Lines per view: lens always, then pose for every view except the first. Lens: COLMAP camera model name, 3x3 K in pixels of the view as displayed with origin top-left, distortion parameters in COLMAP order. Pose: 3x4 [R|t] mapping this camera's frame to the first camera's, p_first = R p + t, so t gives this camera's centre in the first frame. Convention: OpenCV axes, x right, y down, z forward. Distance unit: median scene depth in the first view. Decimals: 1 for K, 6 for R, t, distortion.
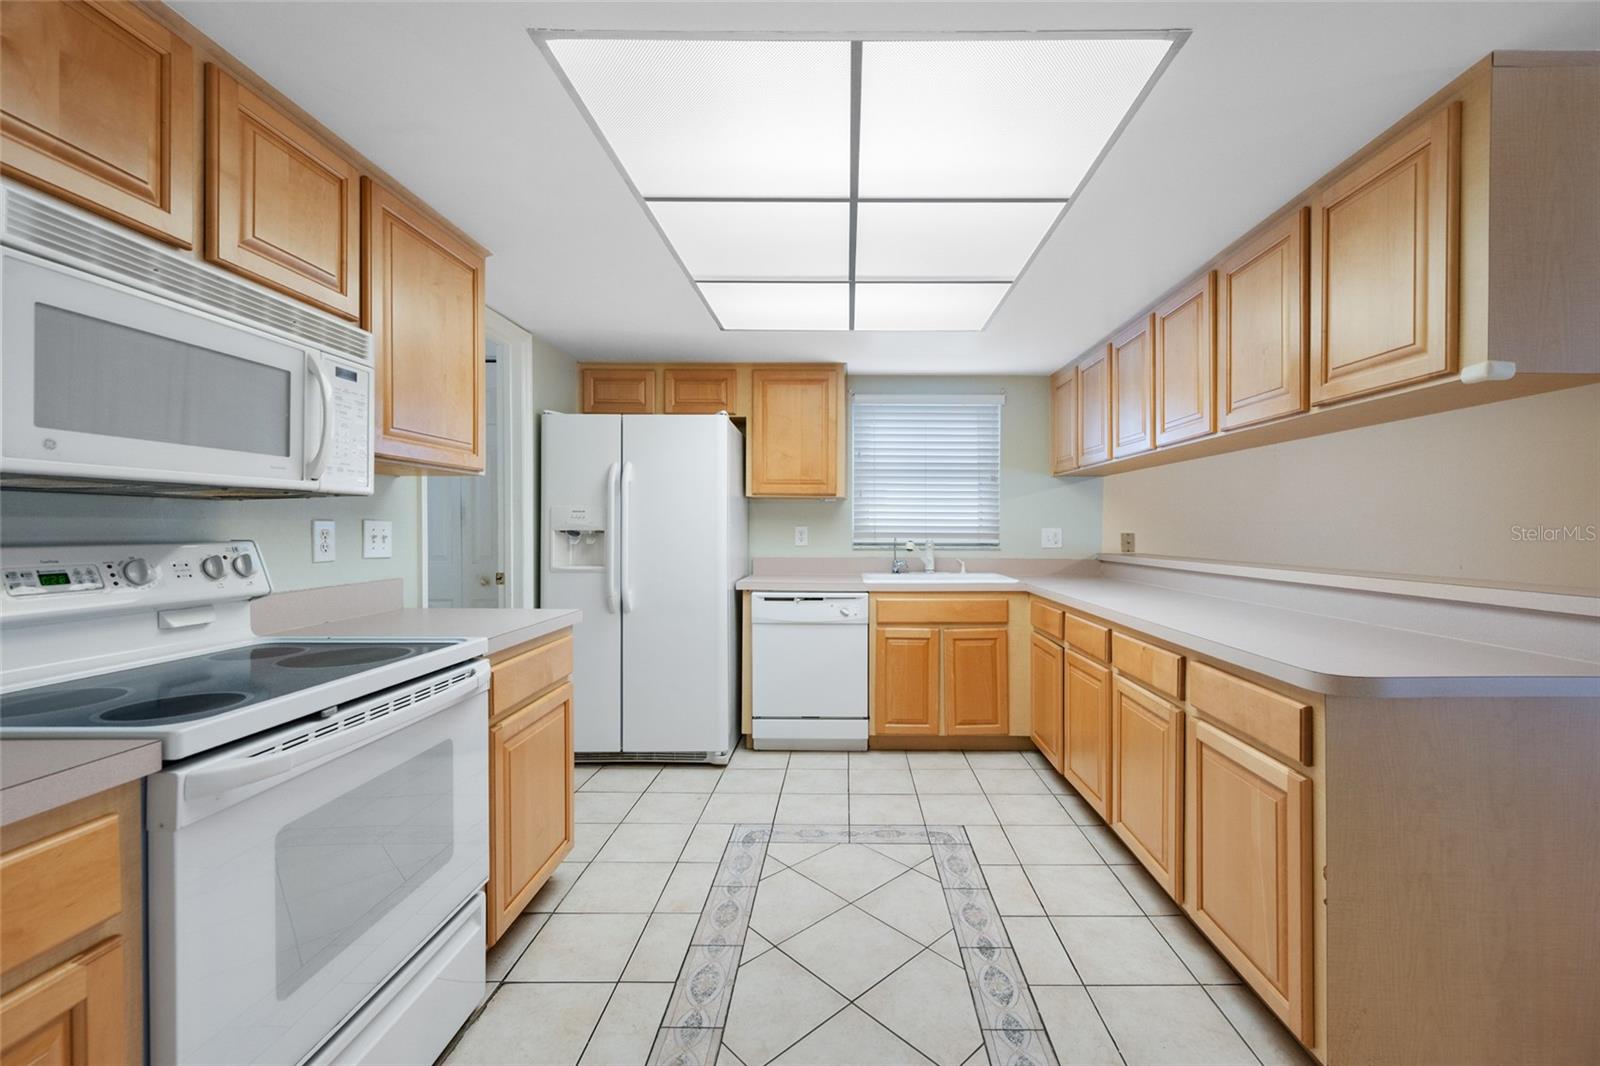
lens RADIAL K [[659.0, 0, 846.9], [0, 659.0, 526.3], [0, 0, 1]] dist [-0.002201, 0.000052]
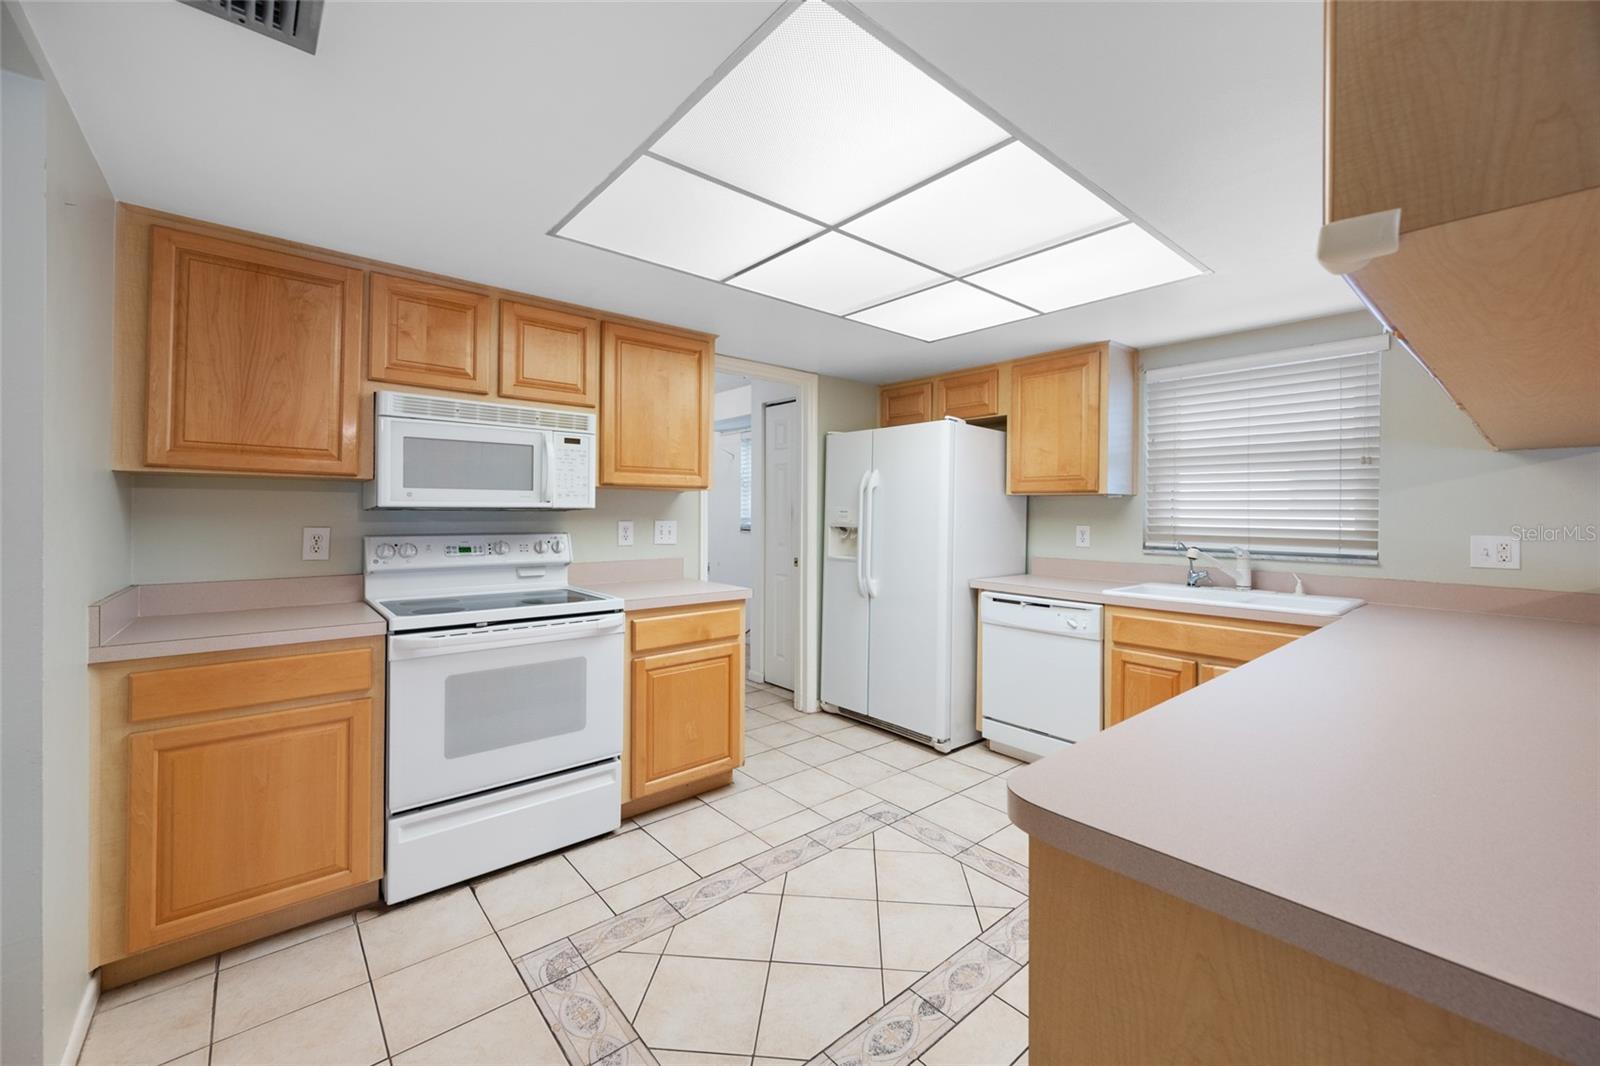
lens RADIAL K [[631.7, 0, 803.4], [0, 631.7, 510.7], [0, 0, 1]] dist [-0.001966, -0.000123]
pose [[0.649366, -0.000025, -0.760476, 0.450674], [-0.005380, 0.999975, -0.004627, -0.018988], [0.760457, 0.007096, 0.649350, 0.180177]]
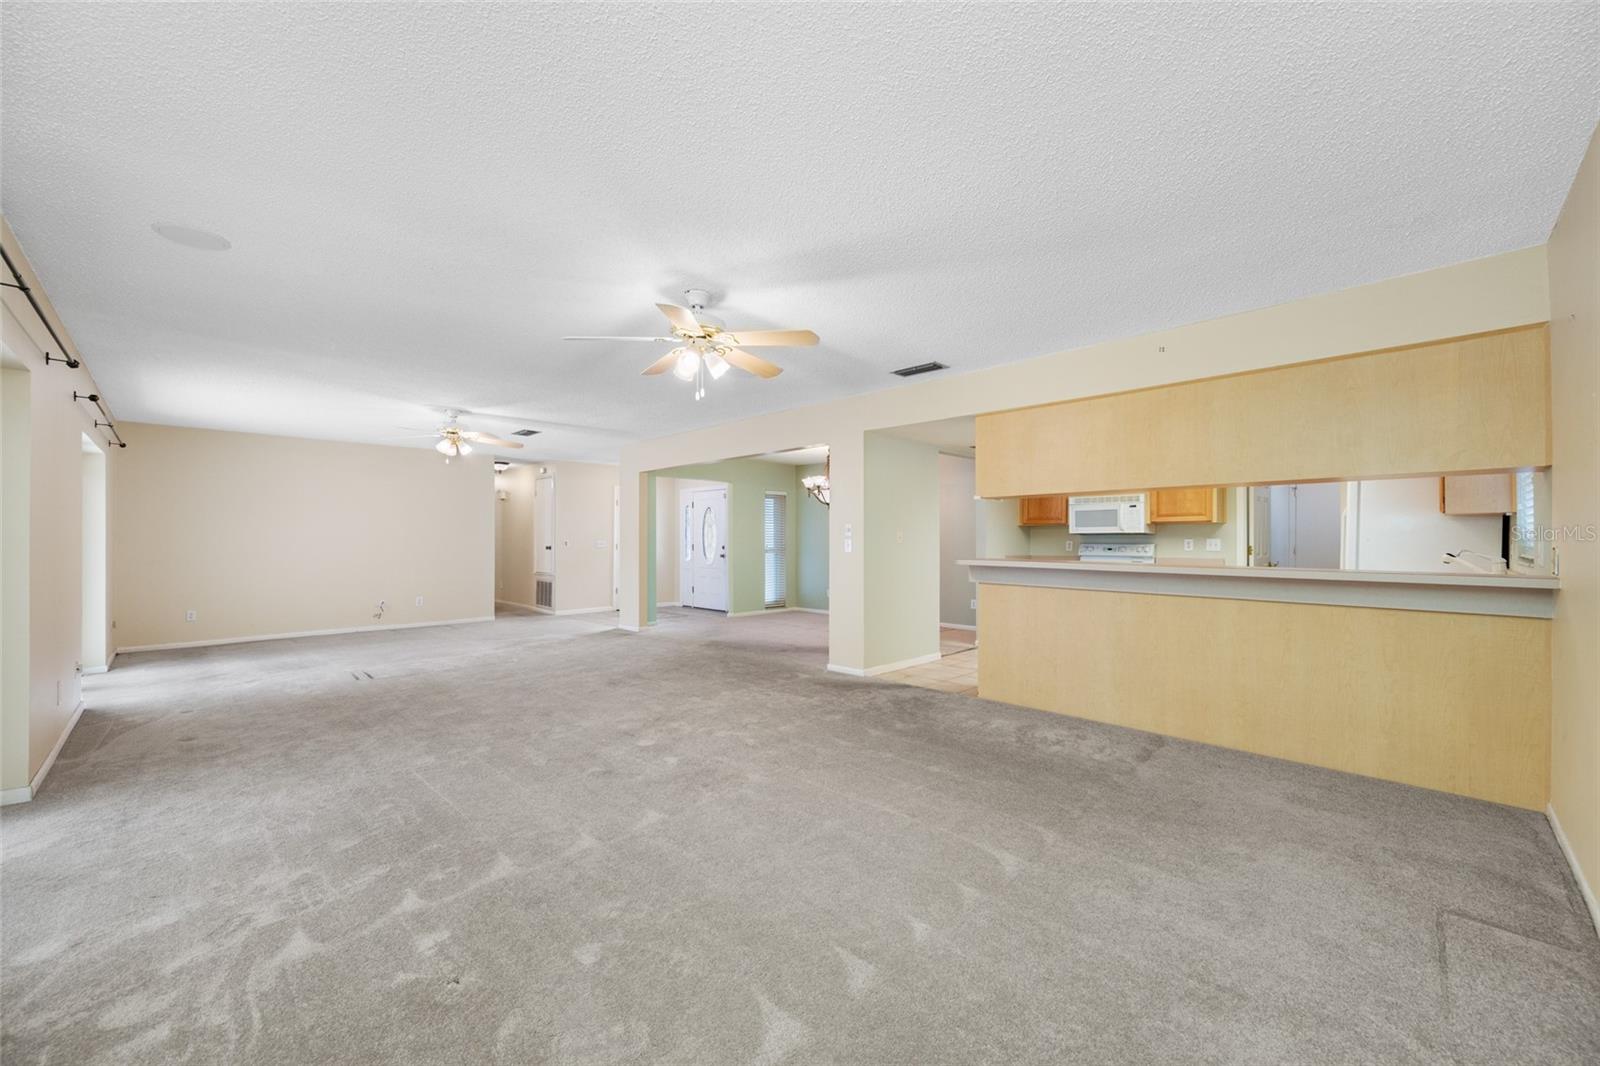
lens RADIAL K [[631.7, 0, 808.1], [0, 631.7, 537.7], [0, 0, 1]] dist [-0.001966, -0.000123]
pose [[-0.708392, -0.009052, -0.705761, 1.829844], [-0.004465, 0.999955, -0.008343, 0.012990], [0.705805, -0.002759, -0.708401, 1.192263]]
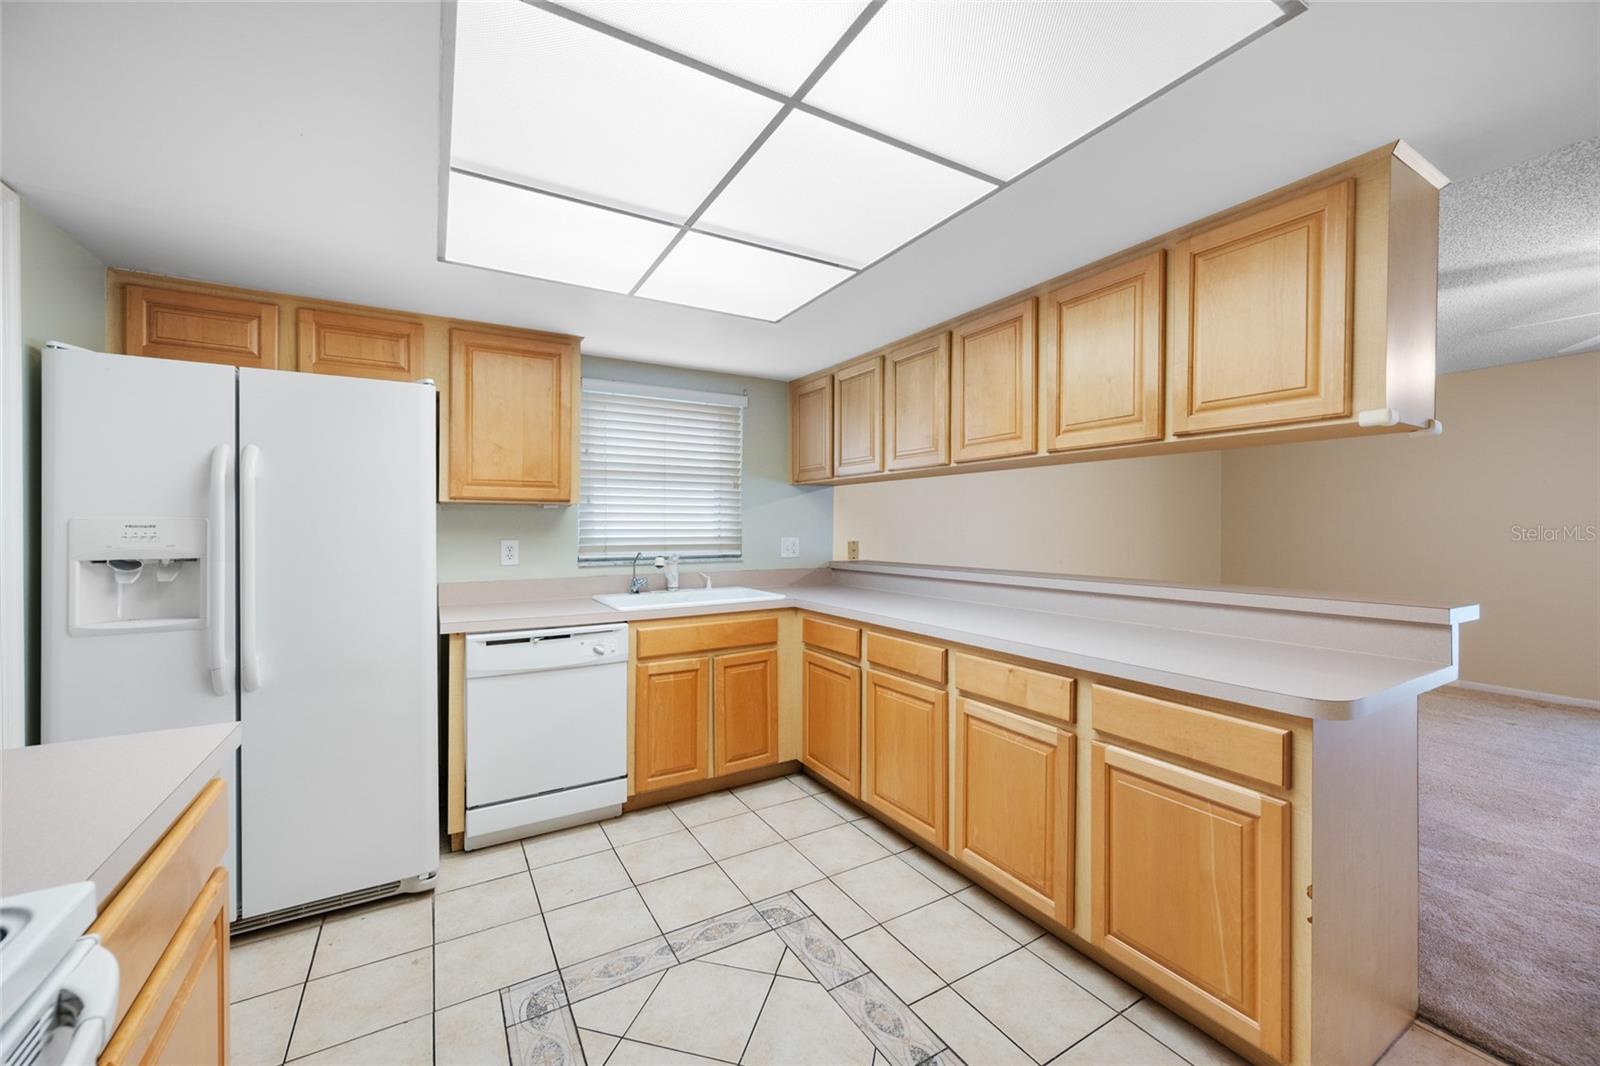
lens RADIAL K [[631.7, 0, 813.1], [0, 631.7, 525.1], [0, 0, 1]] dist [-0.001966, -0.000123]
pose [[0.859634, -0.004114, 0.510894, -0.186699], [0.004312, 0.999990, 0.000797, -0.021540], [-0.510893, 0.001518, 0.859643, 0.231864]]
